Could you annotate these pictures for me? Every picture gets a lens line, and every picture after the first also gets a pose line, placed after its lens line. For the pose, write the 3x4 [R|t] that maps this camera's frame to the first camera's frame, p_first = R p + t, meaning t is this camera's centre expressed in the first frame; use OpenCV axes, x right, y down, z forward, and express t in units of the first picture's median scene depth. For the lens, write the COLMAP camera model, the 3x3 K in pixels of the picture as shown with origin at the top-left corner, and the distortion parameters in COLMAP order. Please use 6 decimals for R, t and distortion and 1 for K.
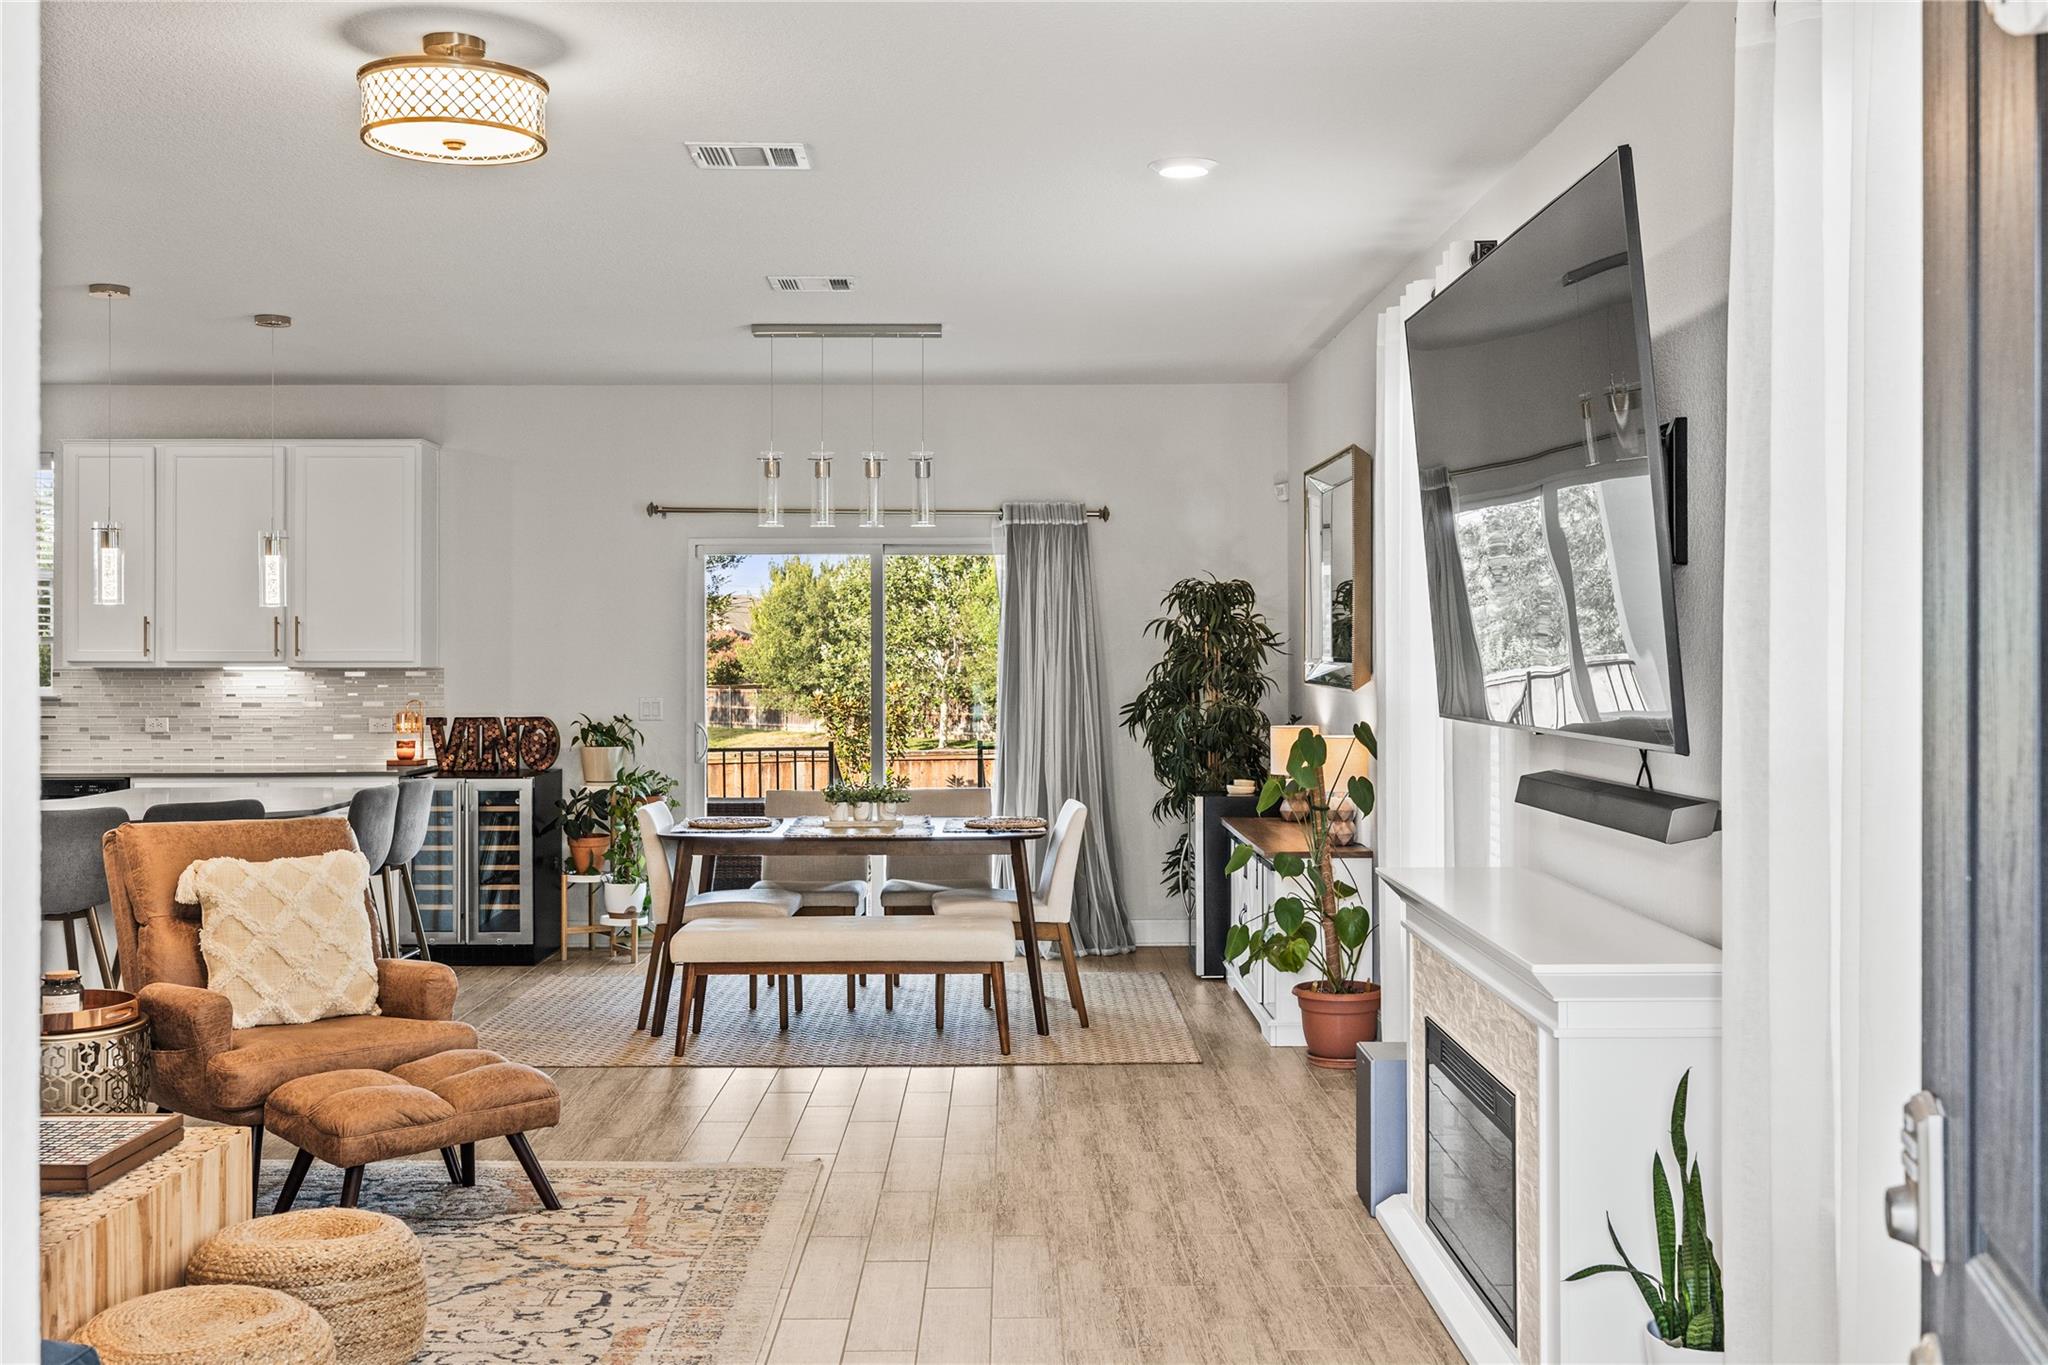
lens RADIAL K [[2005.5, 0, 1025.8], [0, 2005.5, 641.0], [0, 0, 1]] dist [-0.000248, 0.002604]
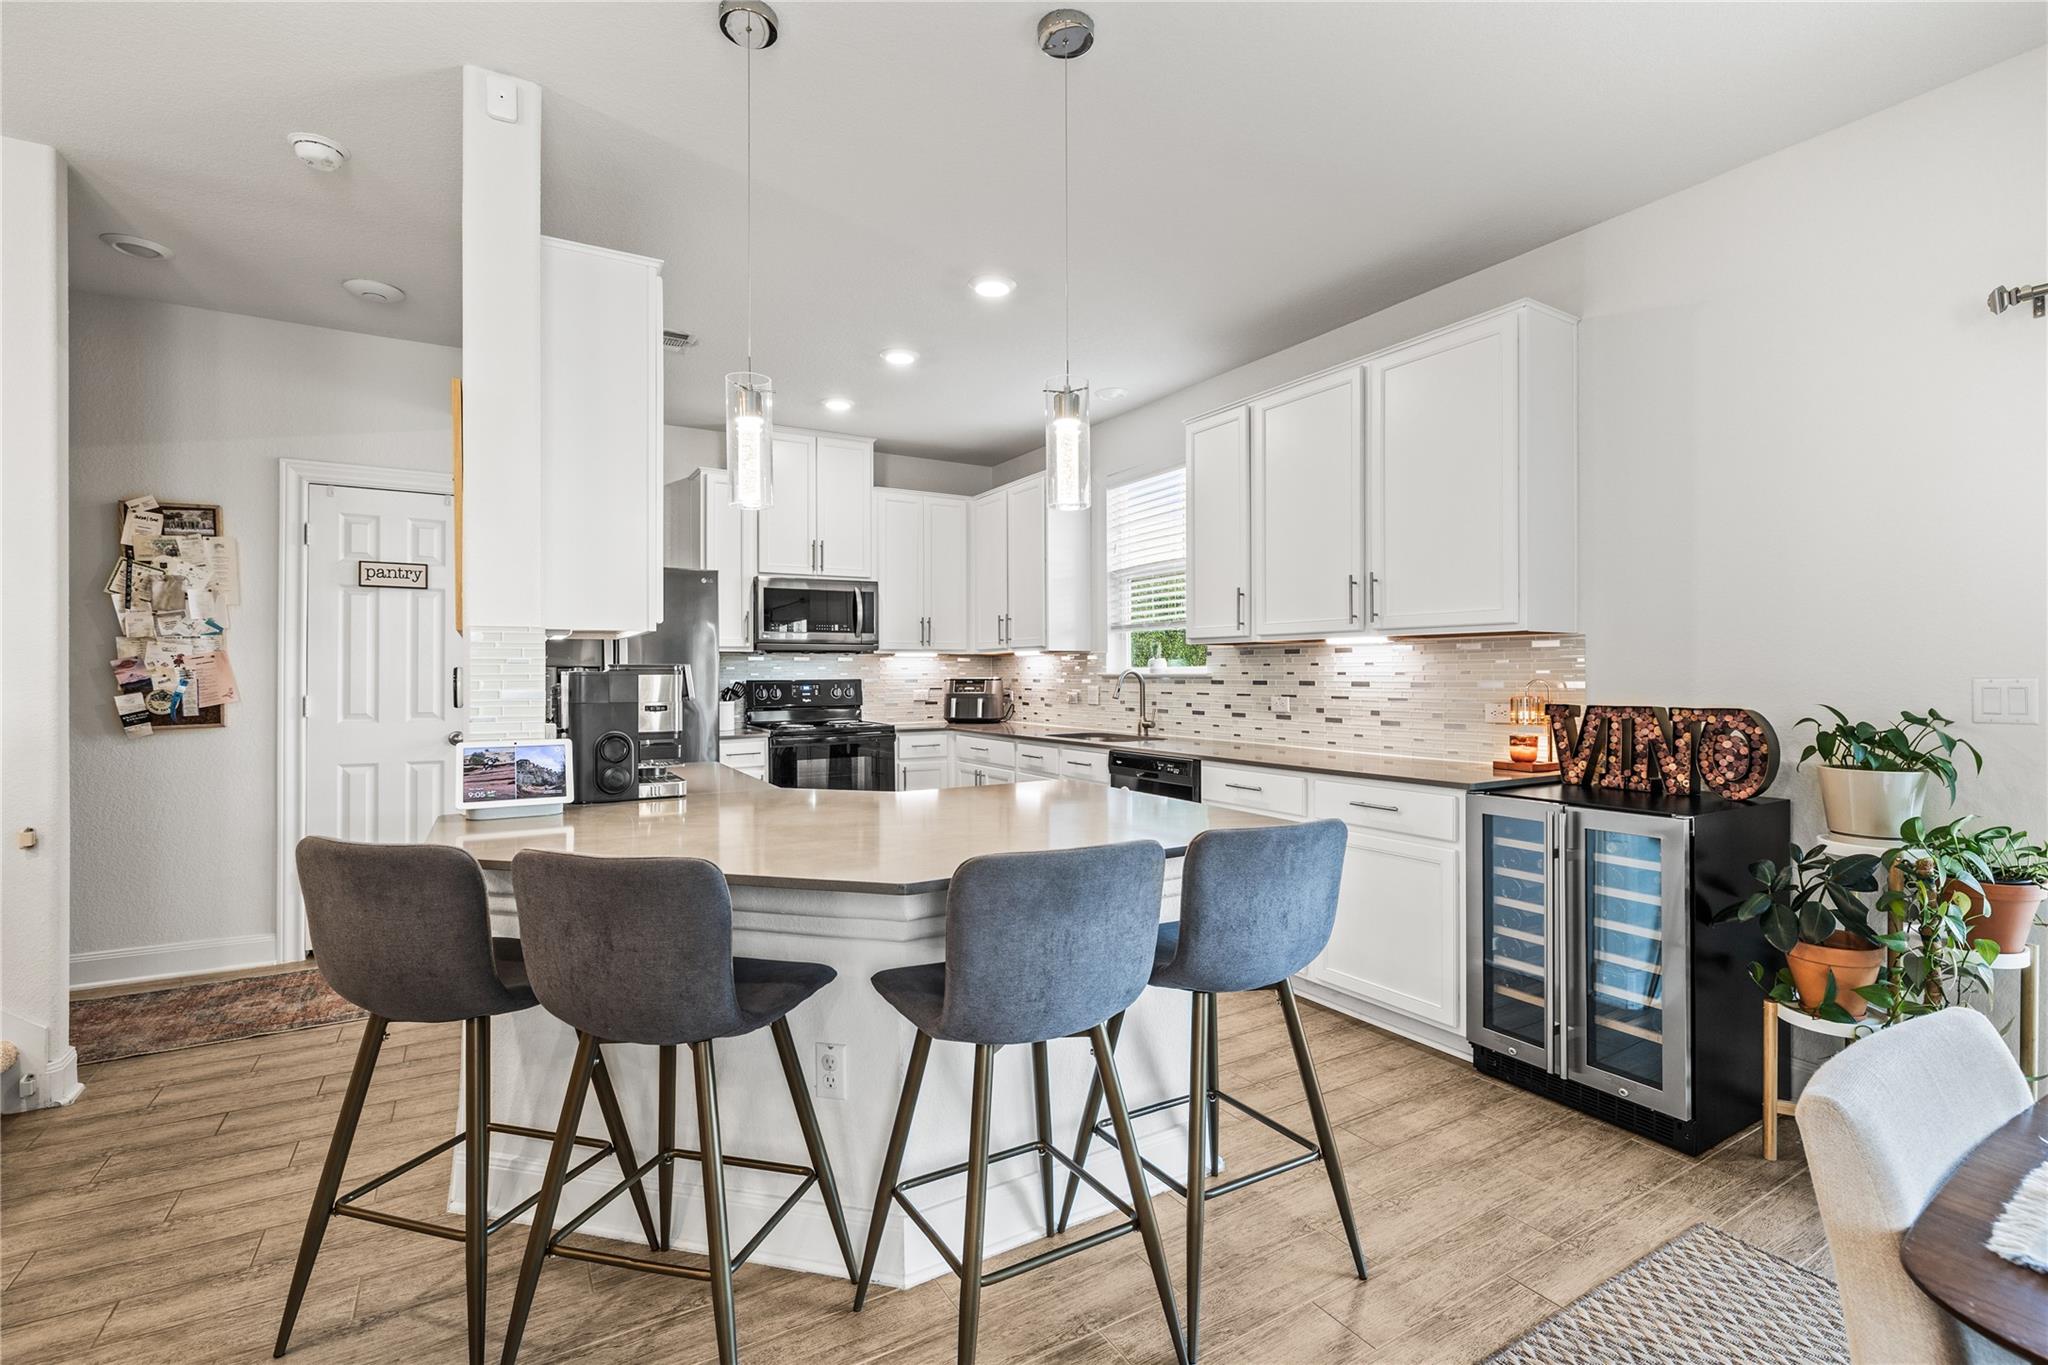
lens RADIAL K [[930.3, 0, 1030.1], [0, 930.3, 670.6], [0, 0, 1]] dist [-0.002549, -0.000471]
pose [[0.508933, -0.002522, -0.860803, -0.132917], [0.005103, 0.999987, 0.000087, 0.030177], [0.860791, -0.004437, 0.508939, 0.803418]]
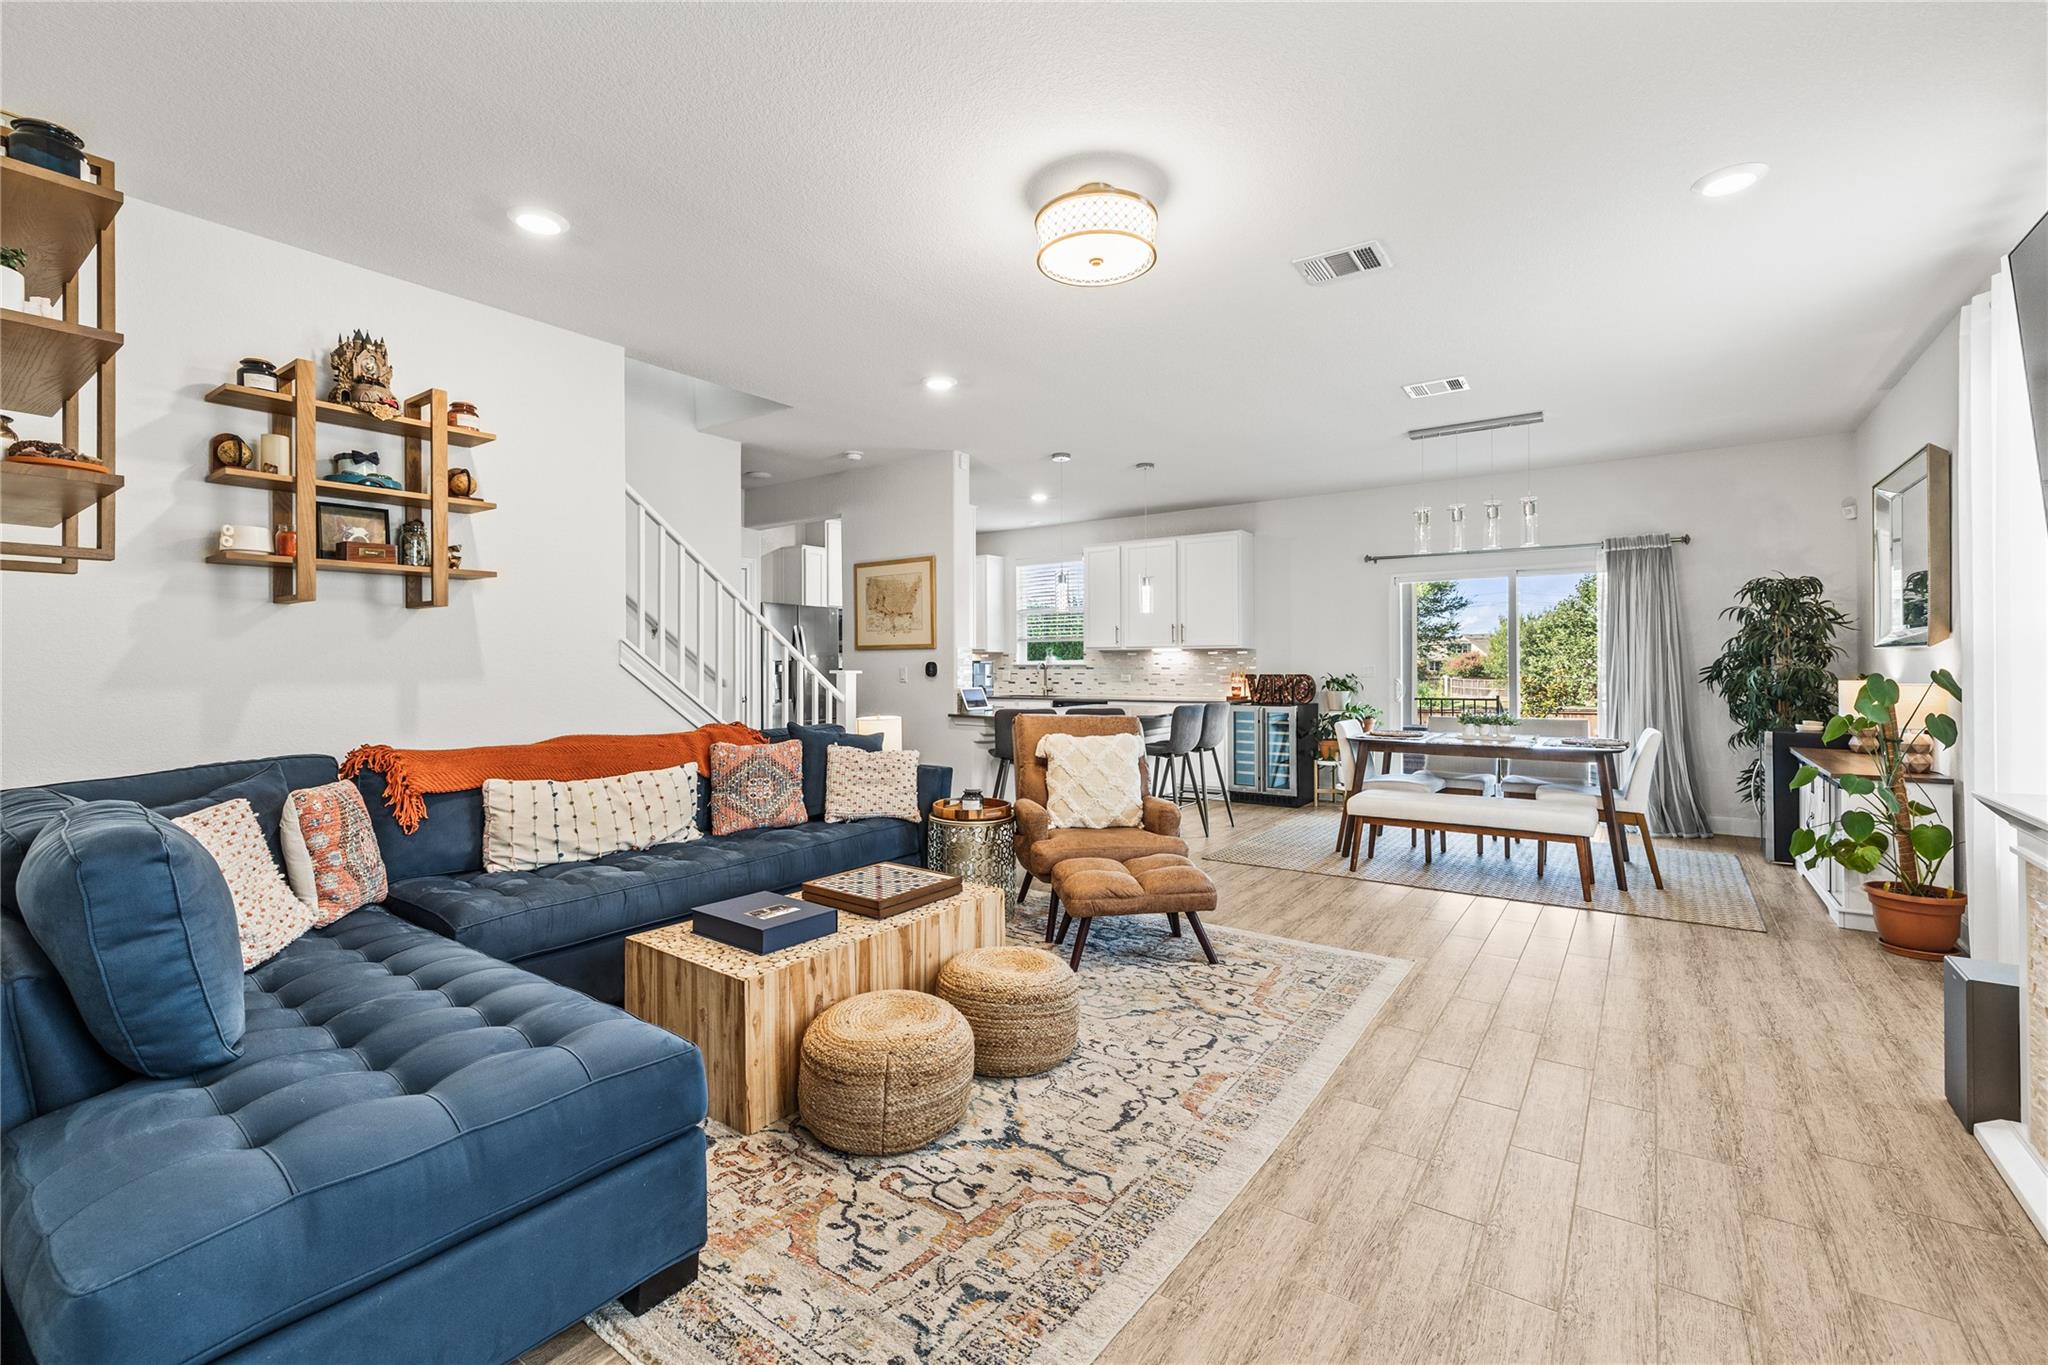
lens RADIAL K [[879.3, 0, 1019.3], [0, 879.3, 660.5], [0, 0, 1]] dist [0.000141, 0.000417]
pose [[0.806551, -0.004511, -0.591147, 0.030484], [0.005622, 0.999984, 0.000039, 0.027598], [0.591138, -0.003355, 0.806563, 0.221391]]
